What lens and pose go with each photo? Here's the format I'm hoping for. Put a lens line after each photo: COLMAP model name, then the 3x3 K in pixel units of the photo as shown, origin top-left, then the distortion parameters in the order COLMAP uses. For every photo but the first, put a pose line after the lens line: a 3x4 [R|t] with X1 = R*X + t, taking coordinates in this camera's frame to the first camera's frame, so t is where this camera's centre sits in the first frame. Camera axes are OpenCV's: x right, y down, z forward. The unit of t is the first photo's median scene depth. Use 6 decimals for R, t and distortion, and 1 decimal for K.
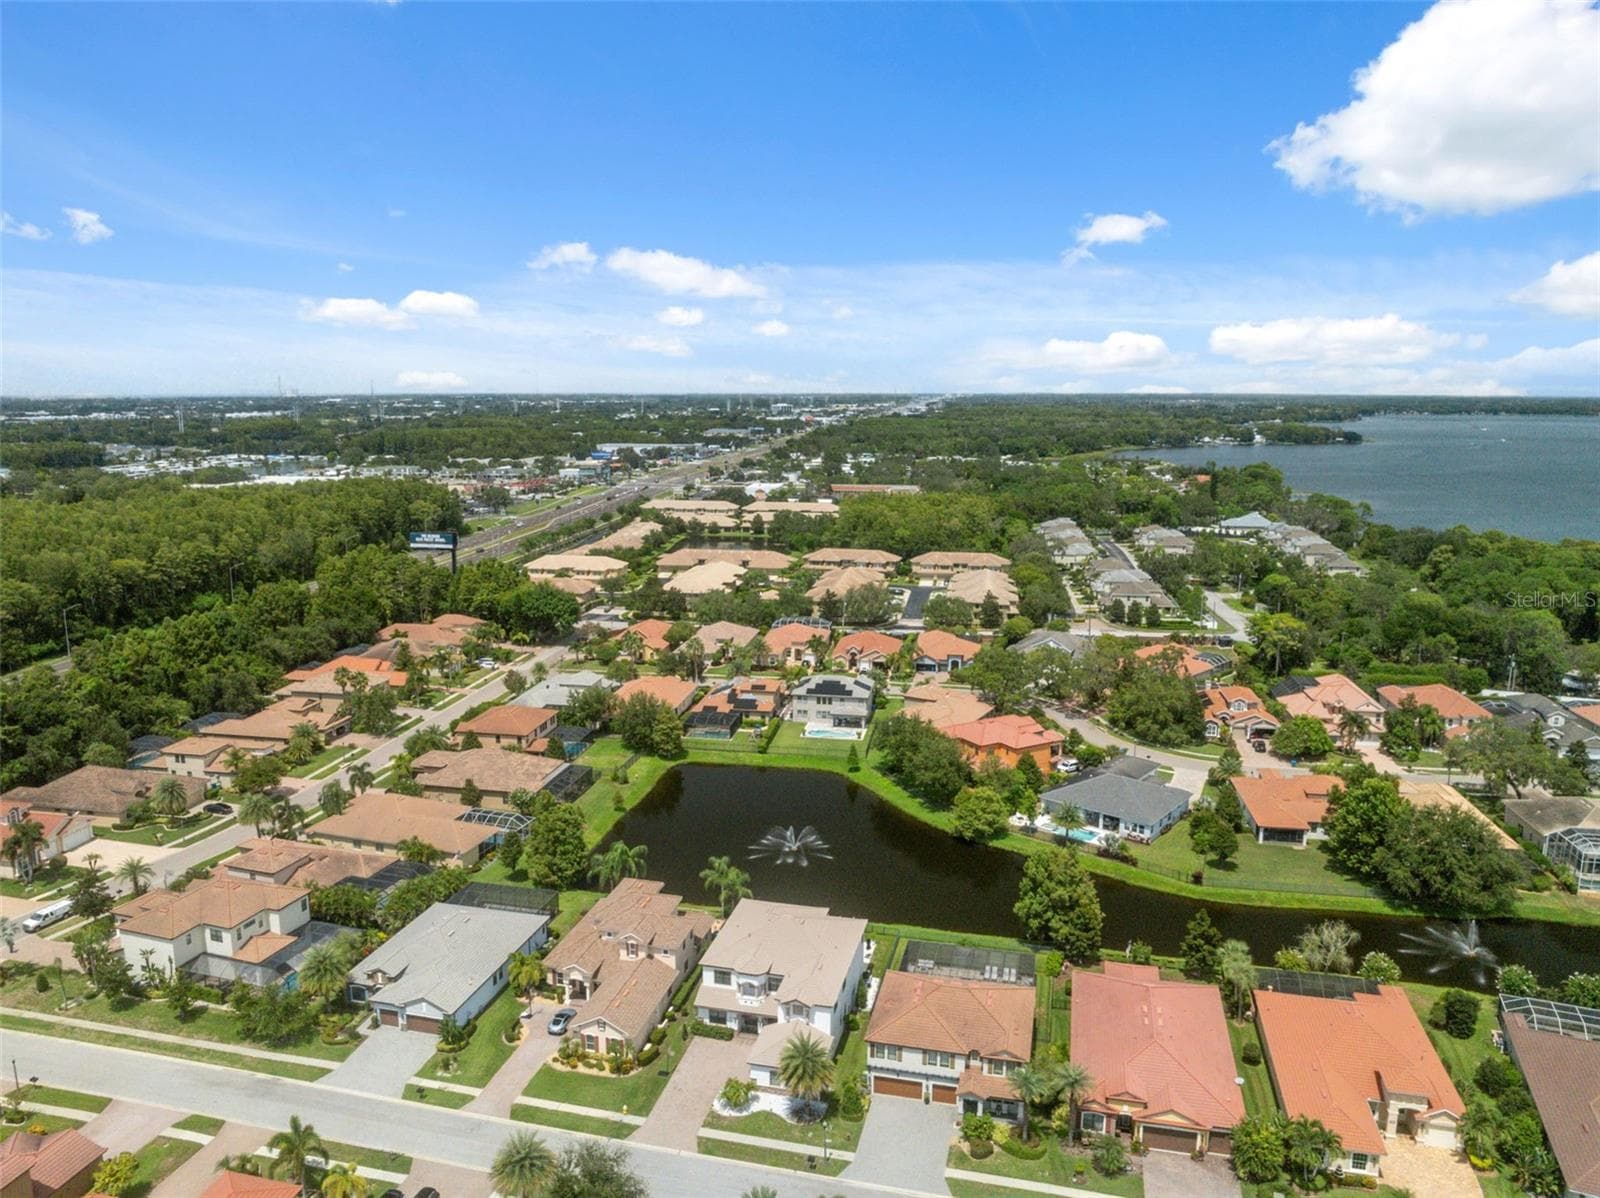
lens RADIAL K [[1142.0, 0, 795.3], [0, 1142.0, 603.1], [0, 0, 1]] dist [-0.030374, -0.005372]
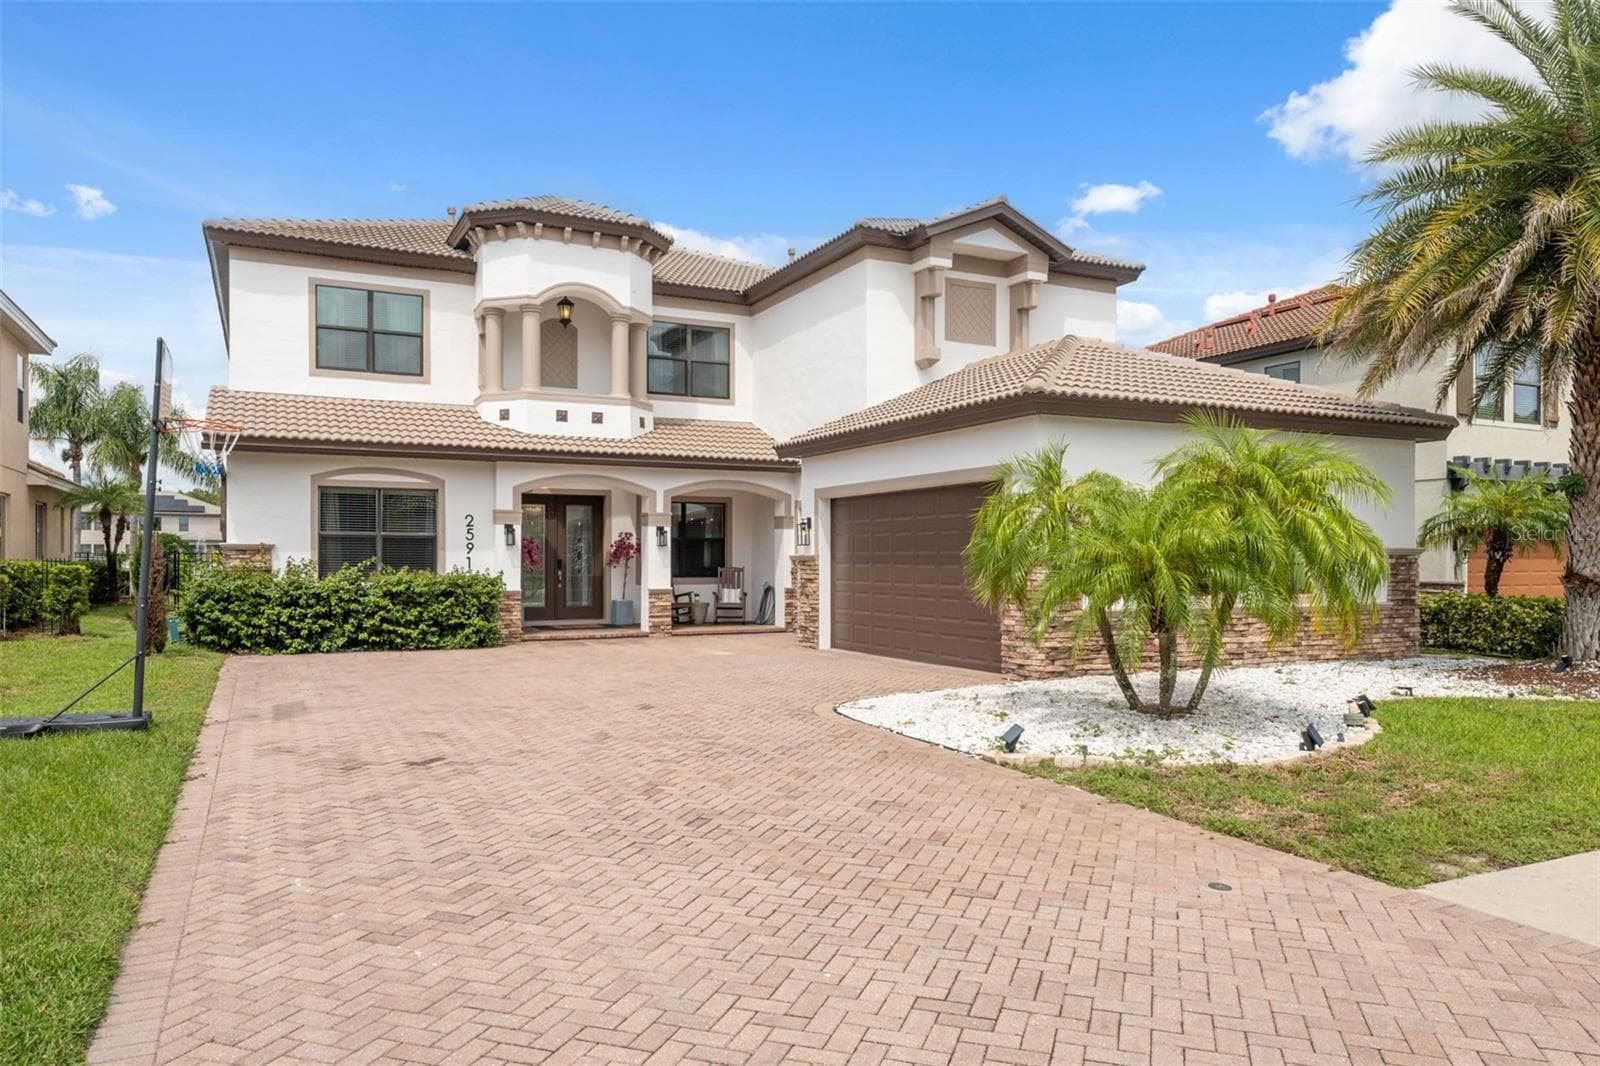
lens RADIAL K [[1074.1, 0, 799.5], [0, 1074.1, 558.6], [0, 0, 1]] dist [-0.017645, 0.025489]
pose [[0.763387, -0.003226, 0.645933, -0.098050], [0.123670, 0.982219, -0.141253, 0.327653], [-0.633992, 0.187713, 0.750212, 0.710508]]
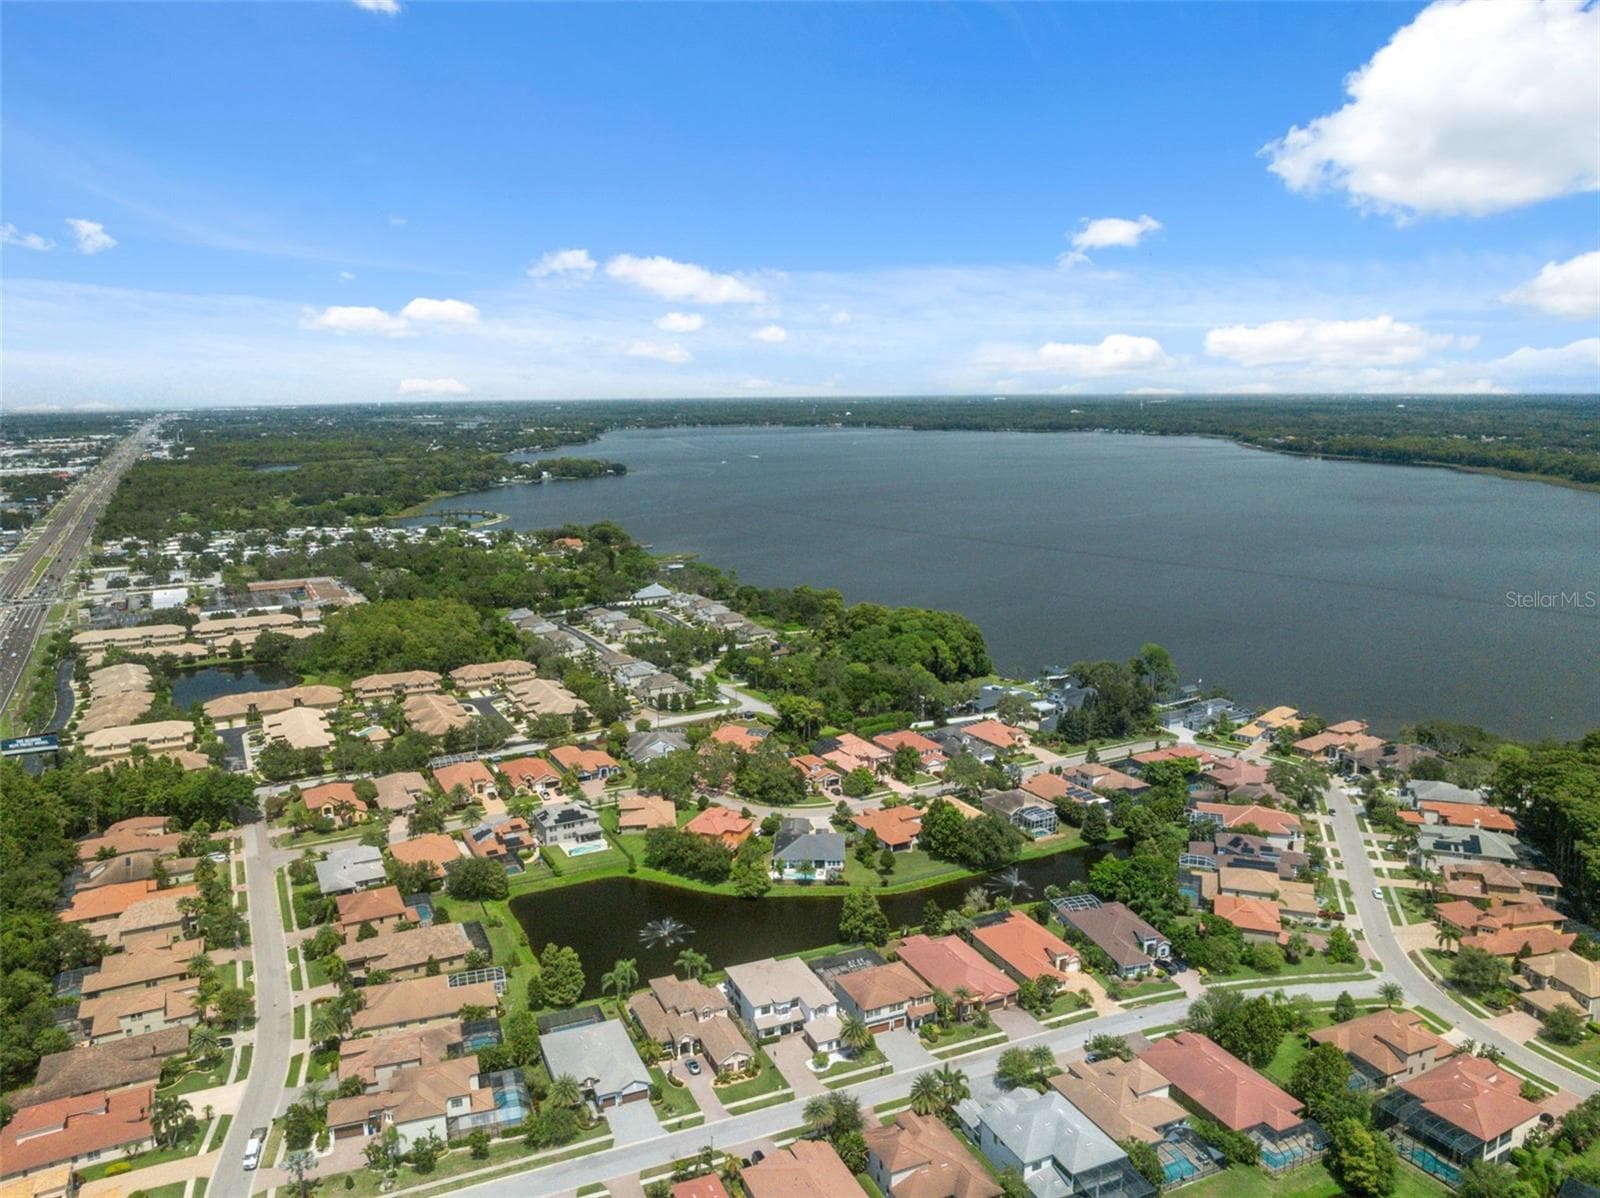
lens RADIAL K [[1132.9, 0, 792.8], [0, 1132.9, 594.7], [0, 0, 1]] dist [-0.033968, 0.001080]
pose [[0.792212, -0.118131, 0.598703, -0.856481], [0.124368, 0.991748, 0.031118, -0.314189], [-0.597439, 0.049807, 0.800366, -0.411276]]
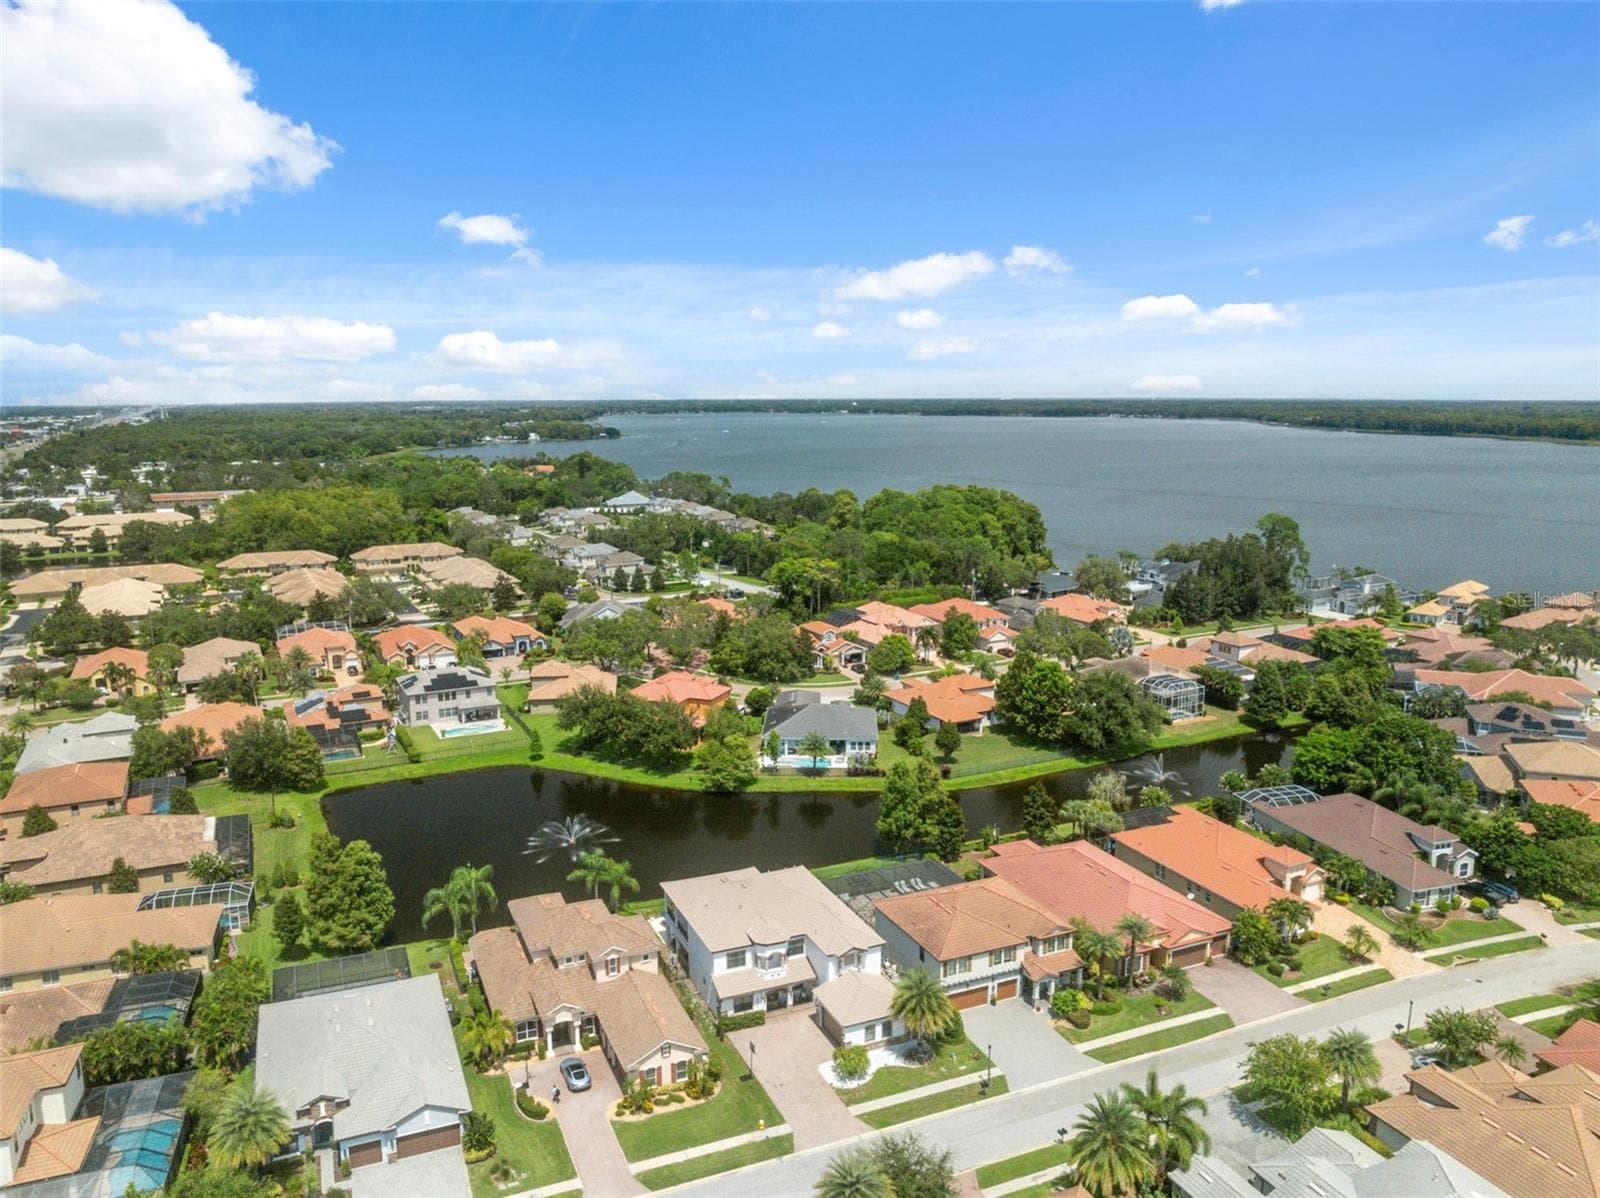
lens RADIAL K [[1132.9, 0, 792.8], [0, 1132.9, 594.7], [0, 0, 1]] dist [-0.033968, 0.001080]
pose [[0.794976, -0.109975, 0.596590, -0.434075], [0.117949, 0.992684, 0.025820, 0.026451], [-0.595065, 0.049840, 0.802131, 0.217156]]
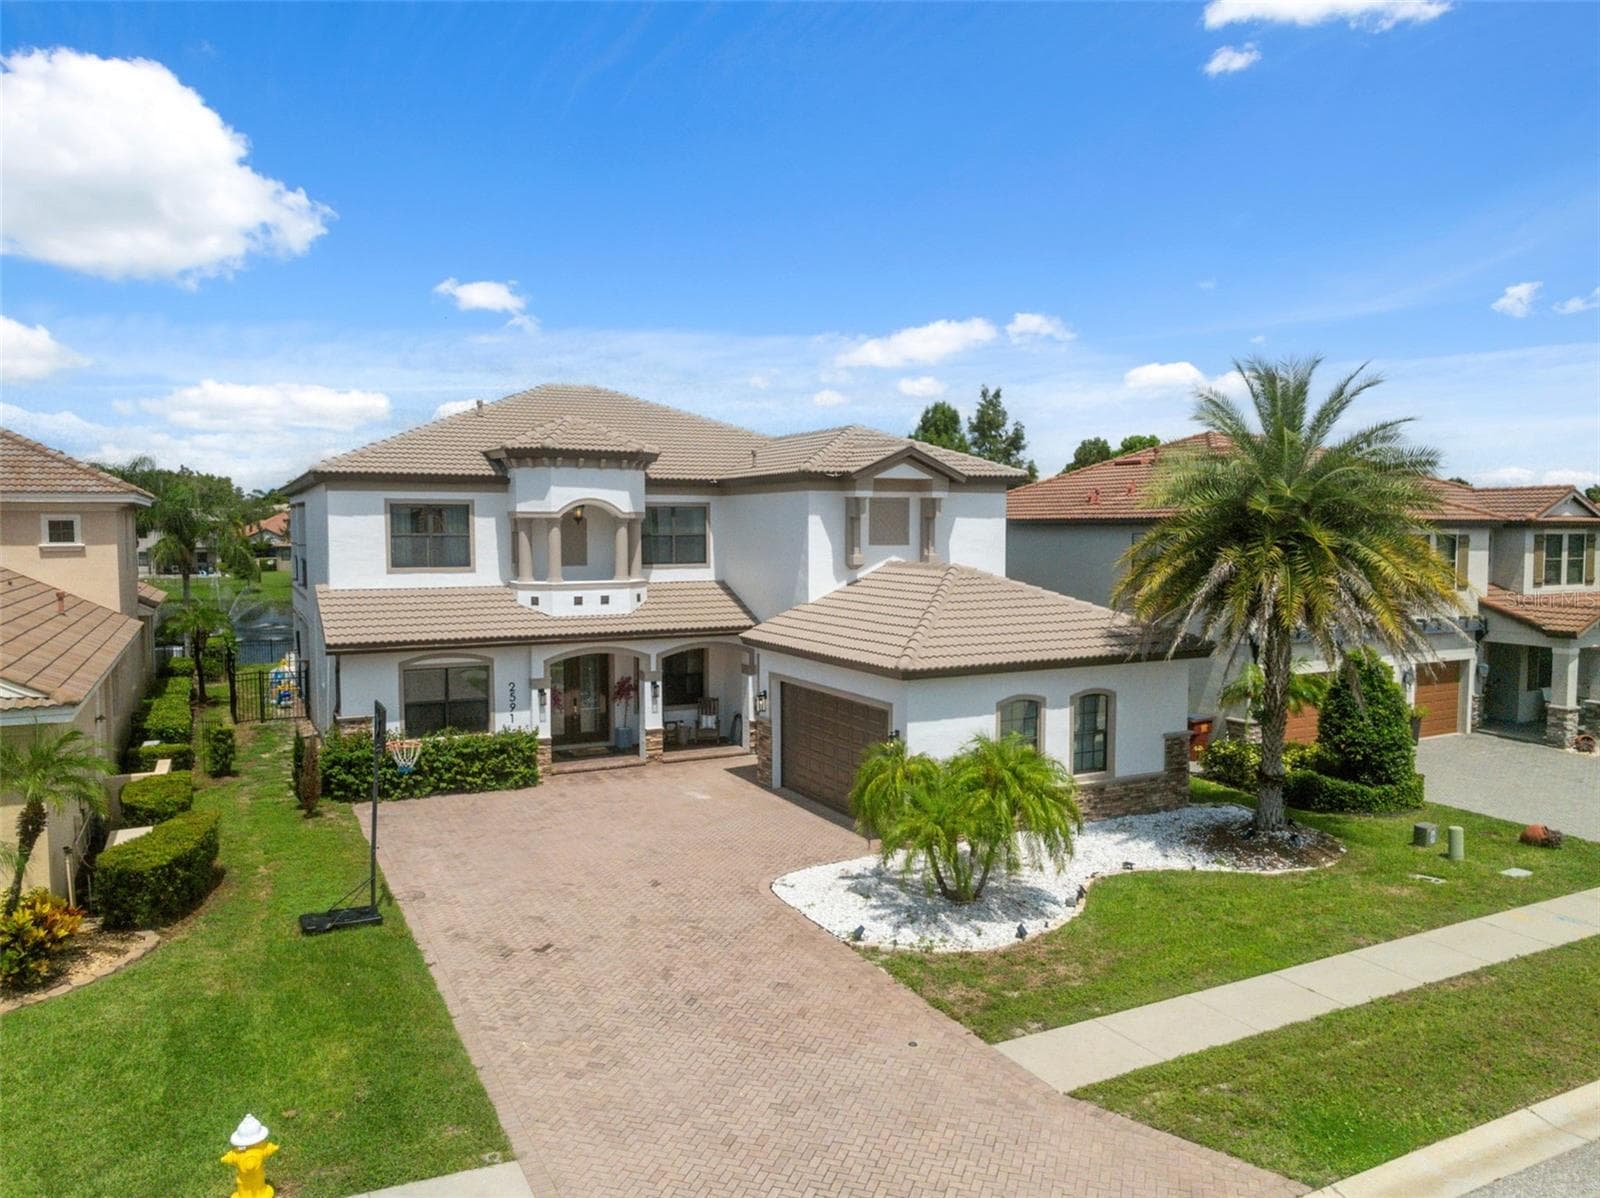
lens RADIAL K [[1132.9, 0, 792.8], [0, 1132.9, 594.7], [0, 0, 1]] dist [-0.033968, 0.001080]
pose [[0.757291, -0.044344, 0.651570, -0.127401], [0.125491, 0.988980, -0.078546, 0.306161], [-0.640907, 0.141249, 0.754511, 0.665197]]
